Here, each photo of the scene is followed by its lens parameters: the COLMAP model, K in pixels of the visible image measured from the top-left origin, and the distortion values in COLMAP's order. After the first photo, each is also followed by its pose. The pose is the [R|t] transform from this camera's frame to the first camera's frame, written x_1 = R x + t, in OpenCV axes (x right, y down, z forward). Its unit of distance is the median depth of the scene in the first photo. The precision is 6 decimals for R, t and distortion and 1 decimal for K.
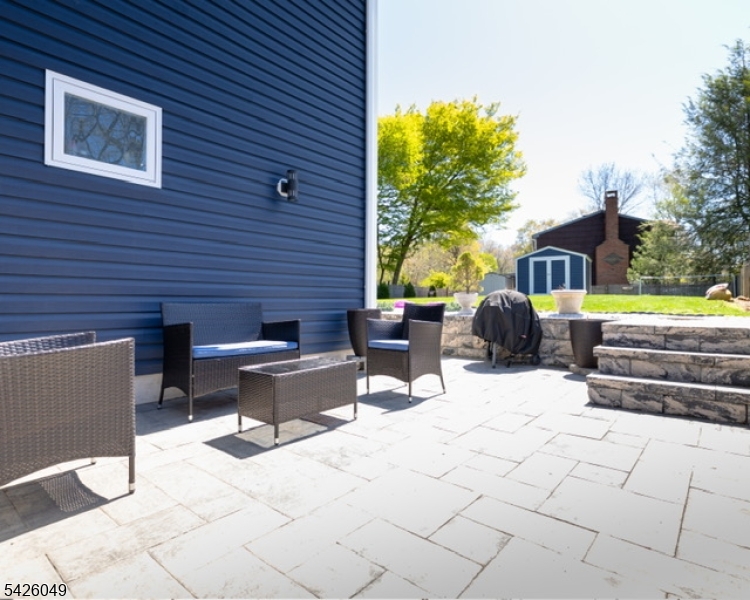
lens RADIAL K [[419.8, 0, 370.4], [0, 419.8, 296.9], [0, 0, 1]] dist [-0.000882, 0.001922]
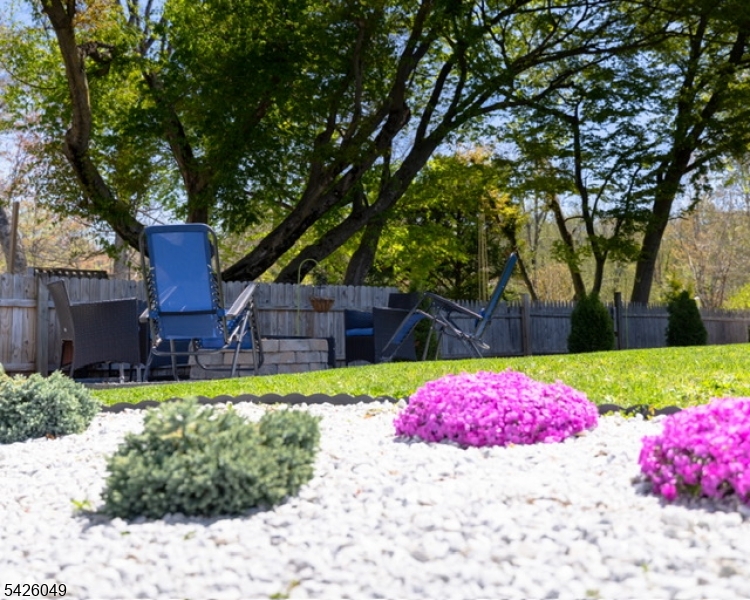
lens RADIAL K [[930.4, 0, 445.3], [0, 930.4, 262.9], [0, 0, 1]] dist [0.001748, 0.008684]
pose [[0.983071, -0.038706, -0.179093, 0.043538], [0.022752, 0.995655, -0.090296, 0.001079], [0.181809, 0.084693, 0.979680, 0.292549]]
